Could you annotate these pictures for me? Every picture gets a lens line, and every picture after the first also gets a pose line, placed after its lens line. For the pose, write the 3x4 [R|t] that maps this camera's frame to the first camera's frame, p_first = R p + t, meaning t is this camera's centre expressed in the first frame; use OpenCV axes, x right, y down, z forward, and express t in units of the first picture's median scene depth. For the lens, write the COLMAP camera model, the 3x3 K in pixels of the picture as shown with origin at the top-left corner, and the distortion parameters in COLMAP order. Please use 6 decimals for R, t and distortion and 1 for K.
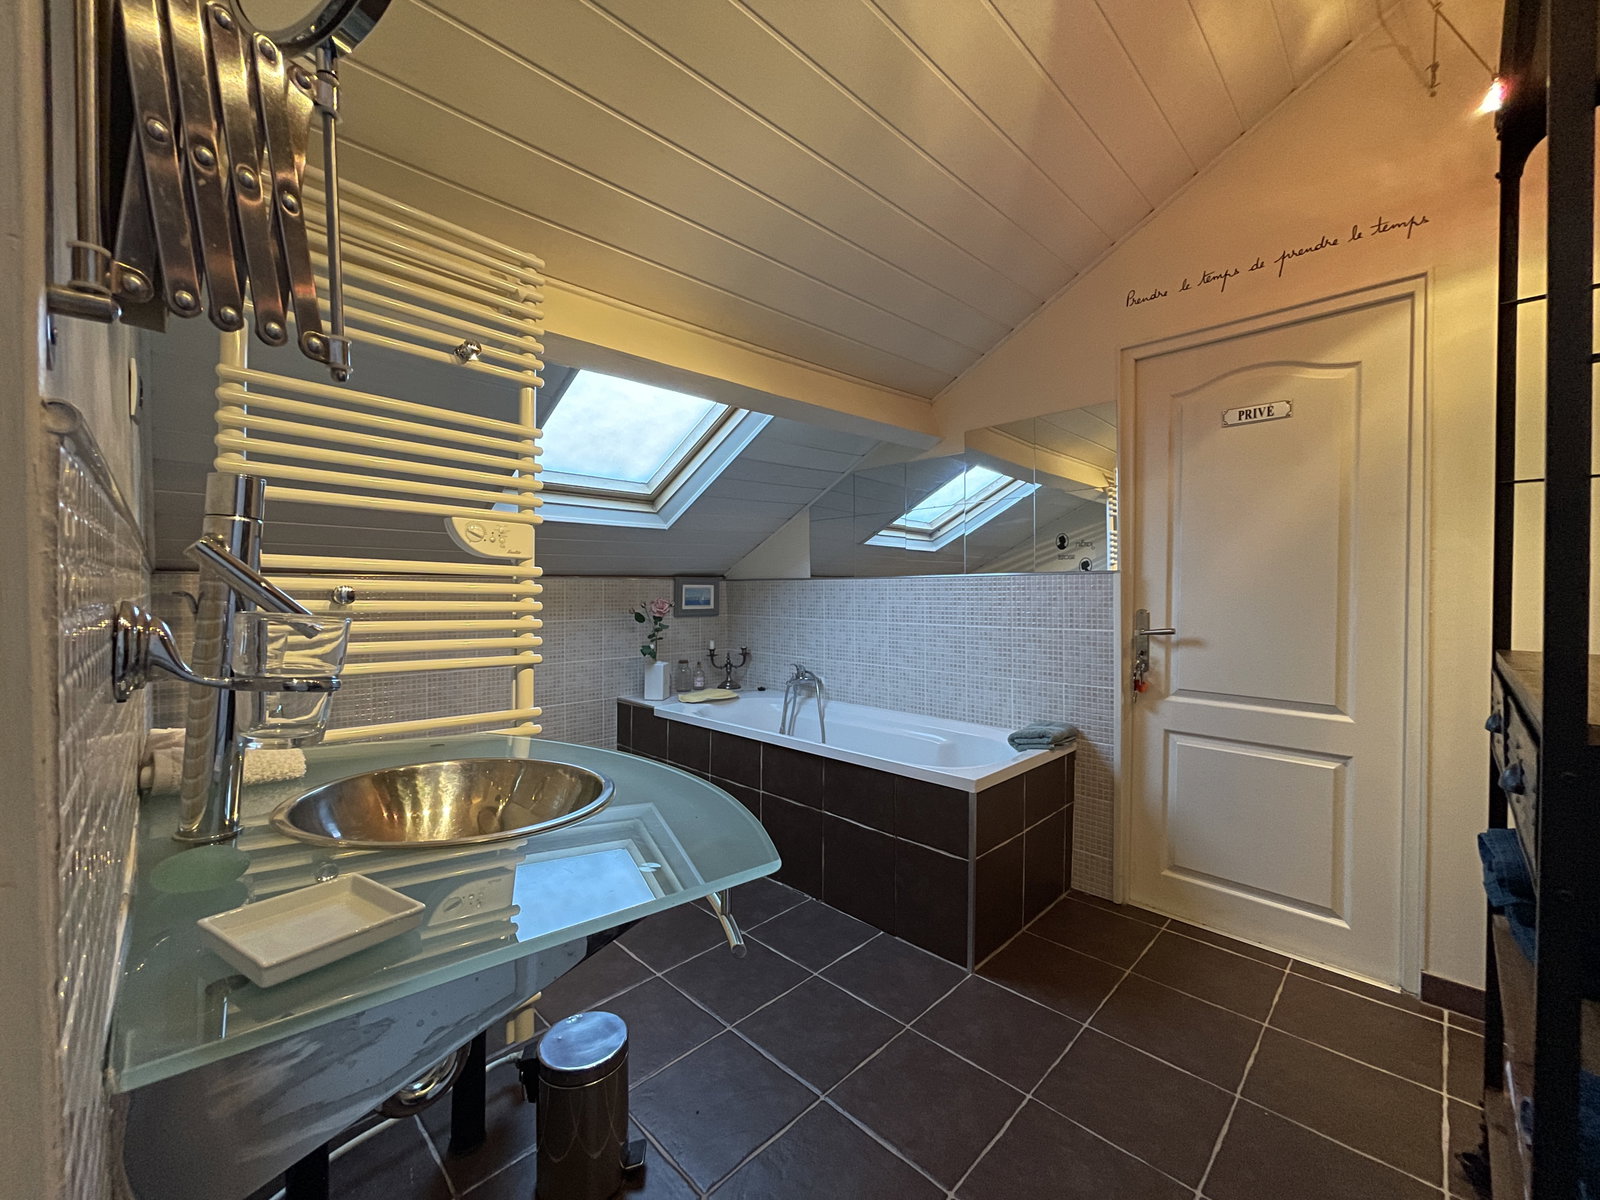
lens RADIAL K [[650.0, 0, 806.6], [0, 650.0, 601.5], [0, 0, 1]] dist [-0.001566, -0.000608]
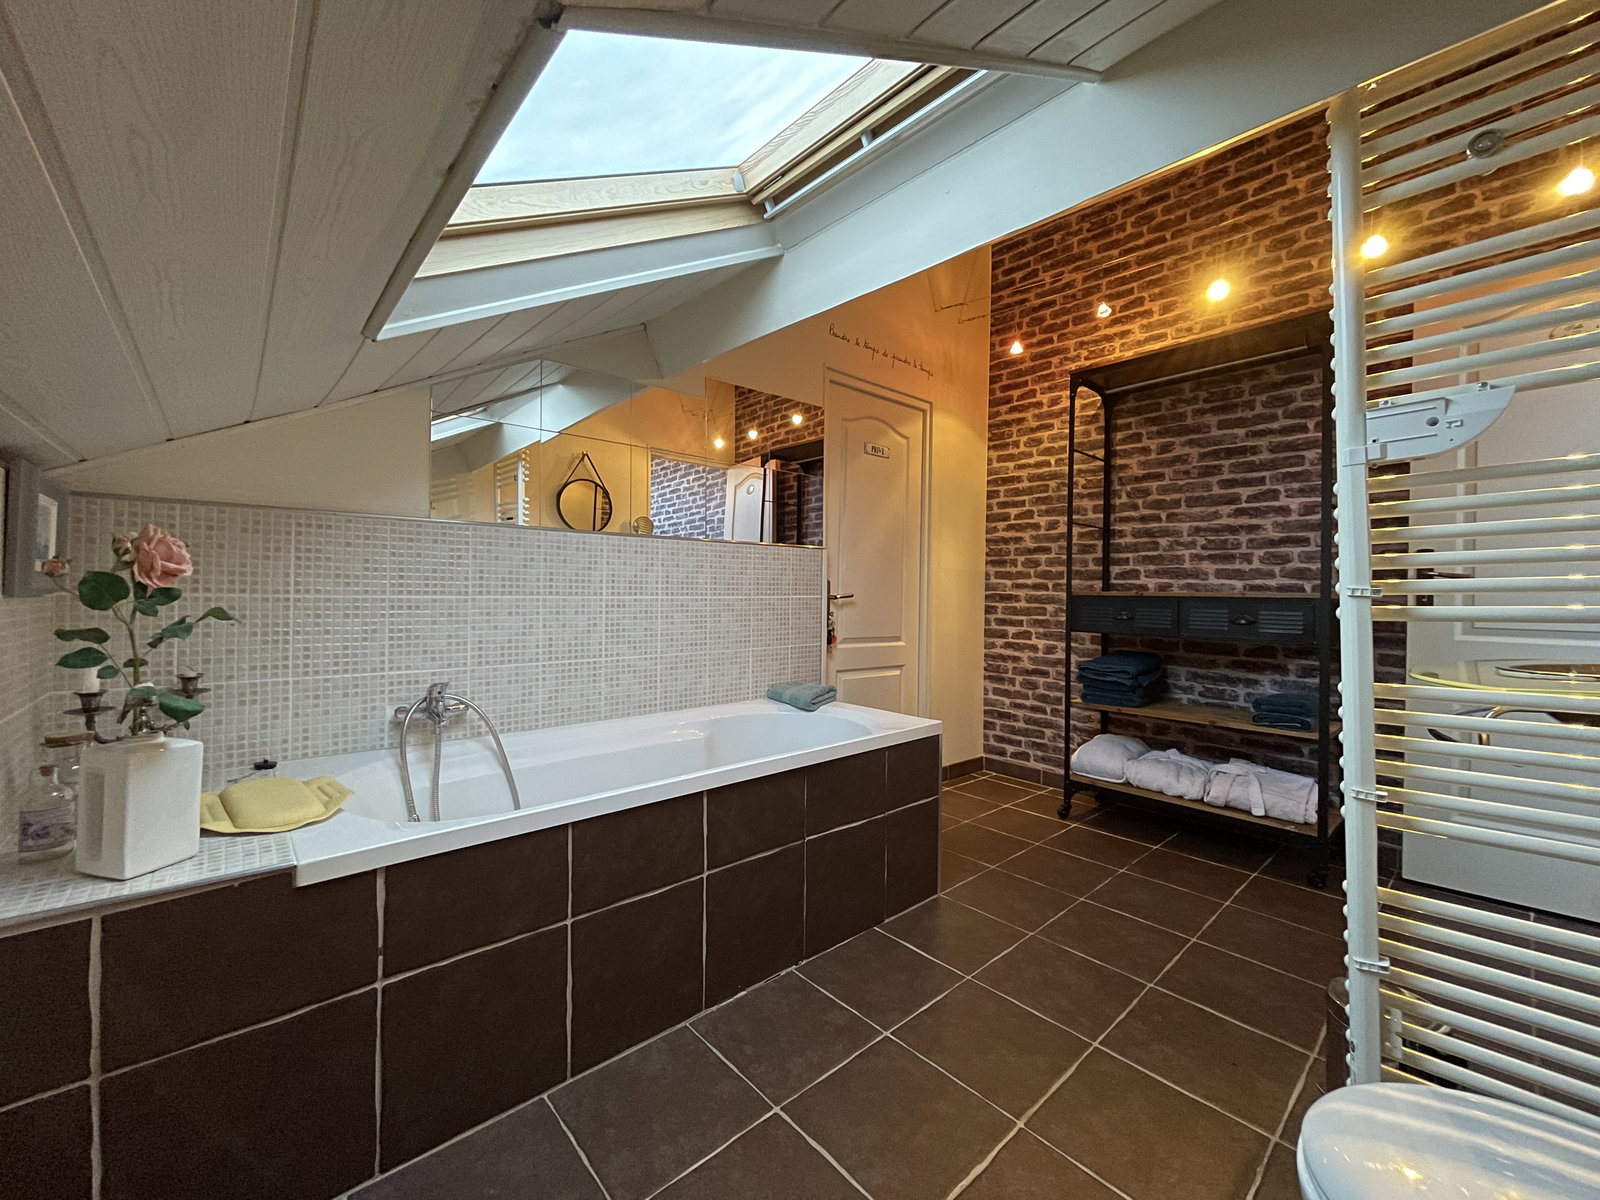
lens RADIAL K [[650.0, 0, 800.2], [0, 650.0, 591.3], [0, 0, 1]] dist [-0.001566, -0.000608]
pose [[0.054339, -0.009137, 0.998481, -0.610768], [-0.004752, 0.999944, 0.009409, 0.019394], [-0.998511, -0.005256, 0.054293, 0.800827]]
